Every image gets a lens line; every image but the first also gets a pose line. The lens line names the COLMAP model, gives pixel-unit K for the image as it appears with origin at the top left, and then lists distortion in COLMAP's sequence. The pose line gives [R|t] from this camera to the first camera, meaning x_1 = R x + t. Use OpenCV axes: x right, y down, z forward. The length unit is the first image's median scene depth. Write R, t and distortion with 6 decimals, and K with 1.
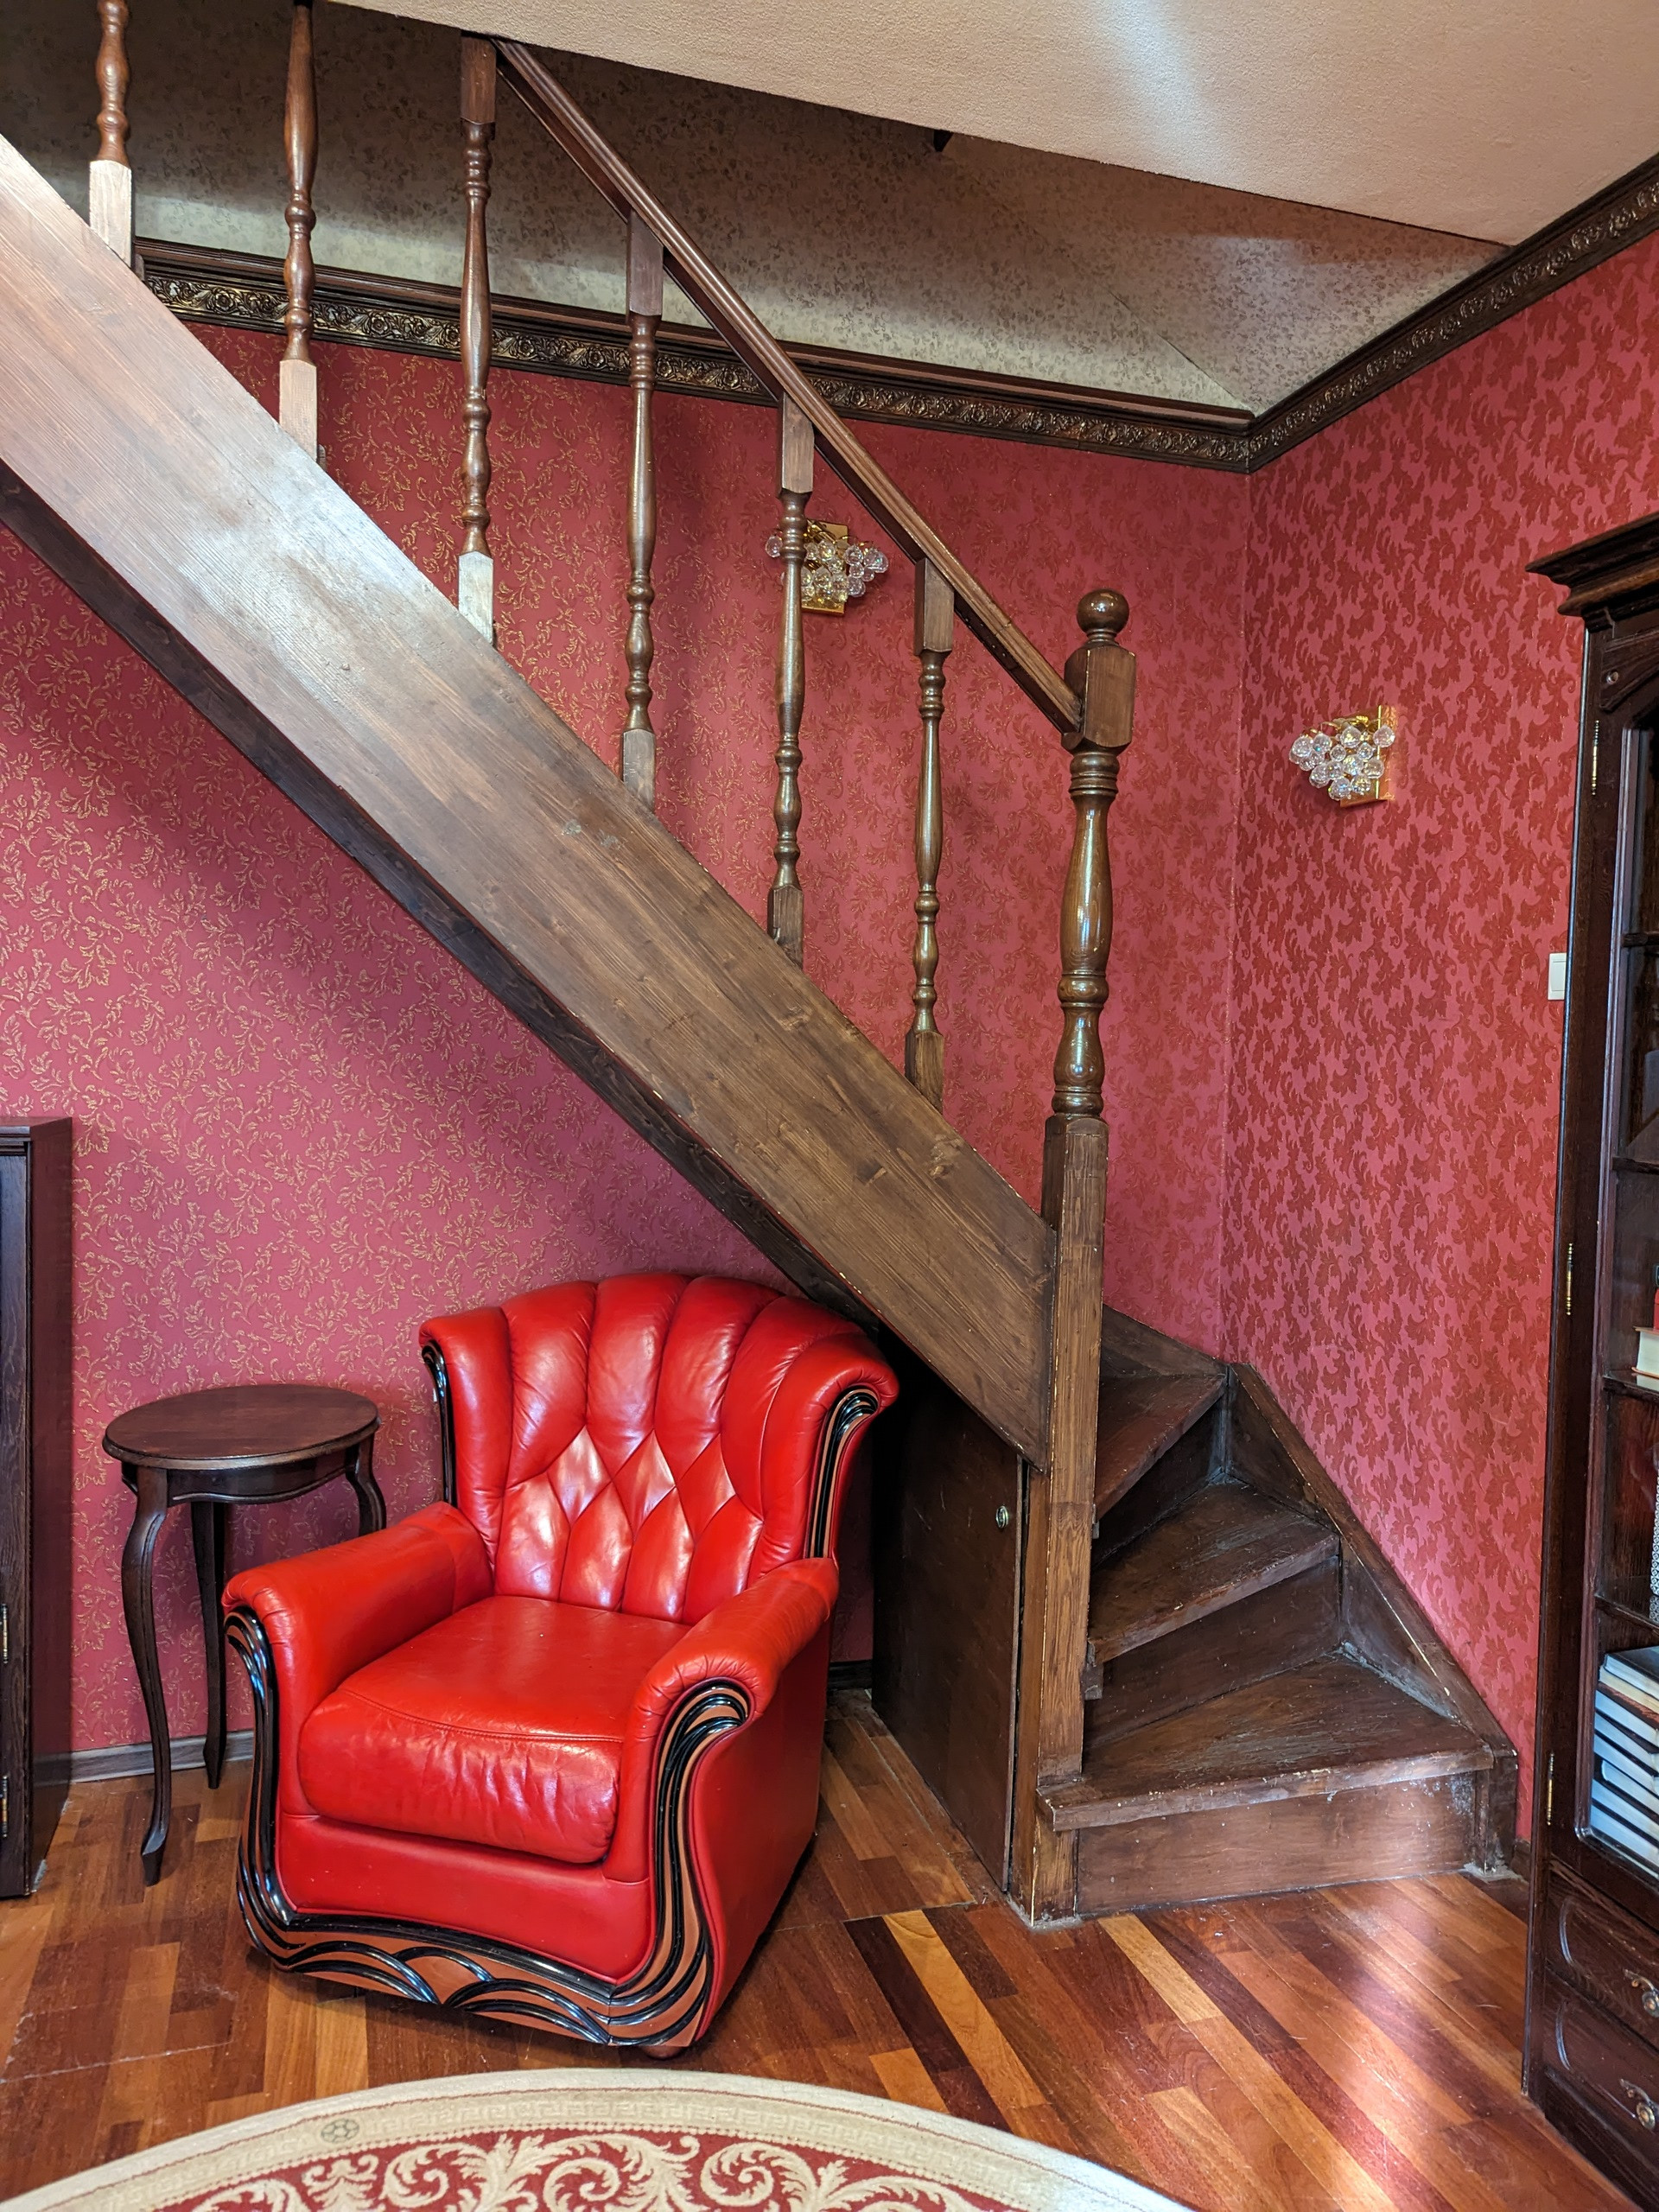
lens RADIAL K [[1547.4, 0, 830.2], [0, 1547.4, 1101.9], [0, 0, 1]] dist [0.053960, -0.012349]
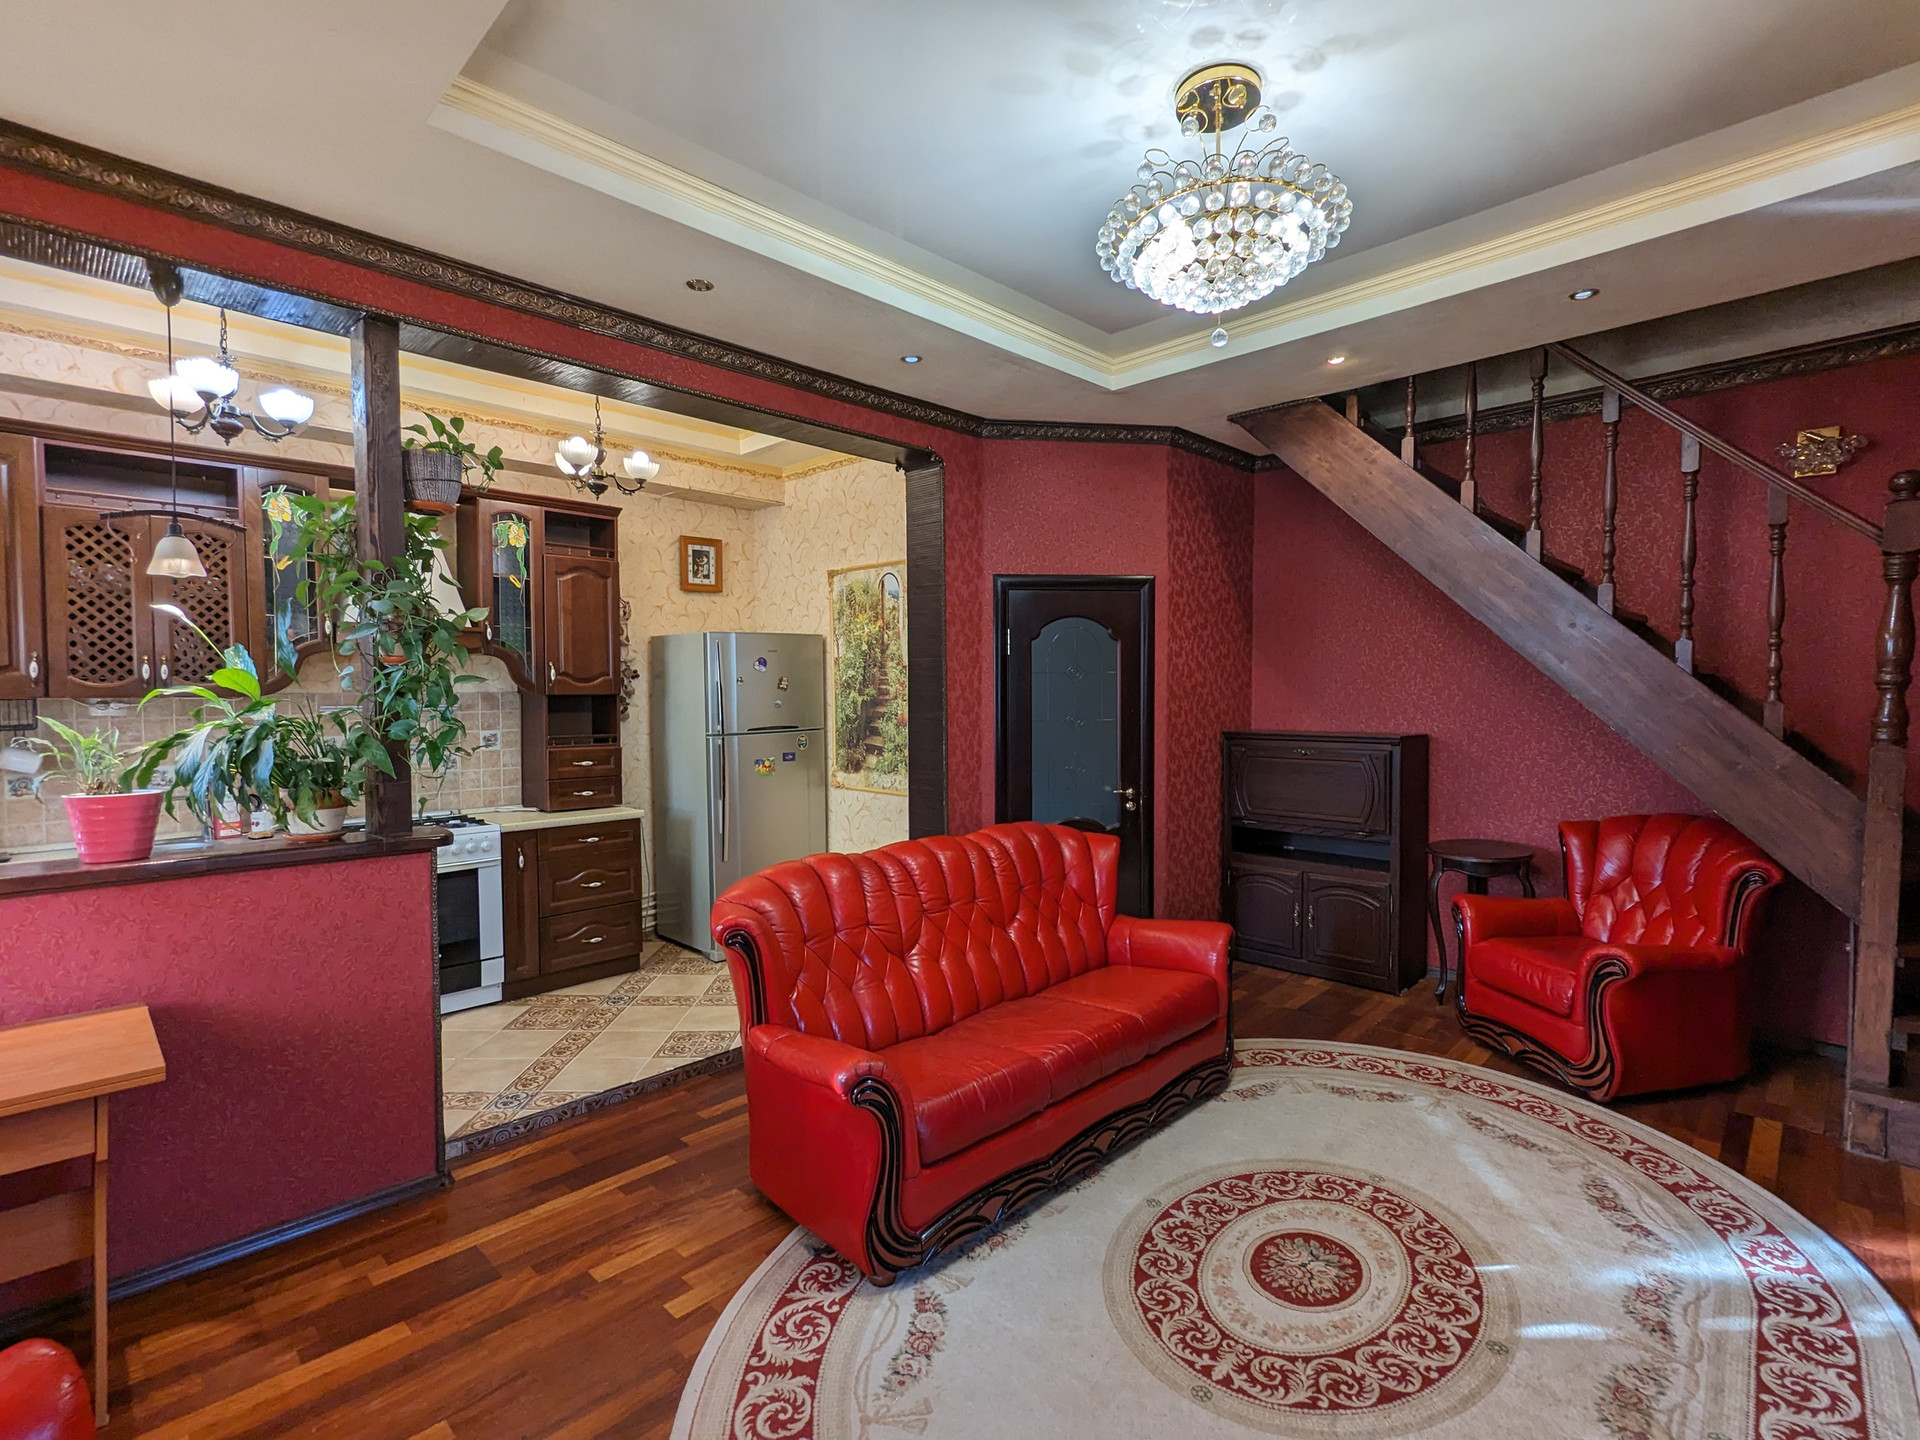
lens RADIAL K [[907.4, 0, 960.9], [0, 907.4, 721.3], [0, 0, 1]] dist [0.036442, 0.000281]
pose [[0.461404, 0.009190, -0.887143, 0.687119], [-0.021944, 0.999759, -0.001056, 0.007557], [0.886919, 0.019955, 0.461494, -0.578060]]
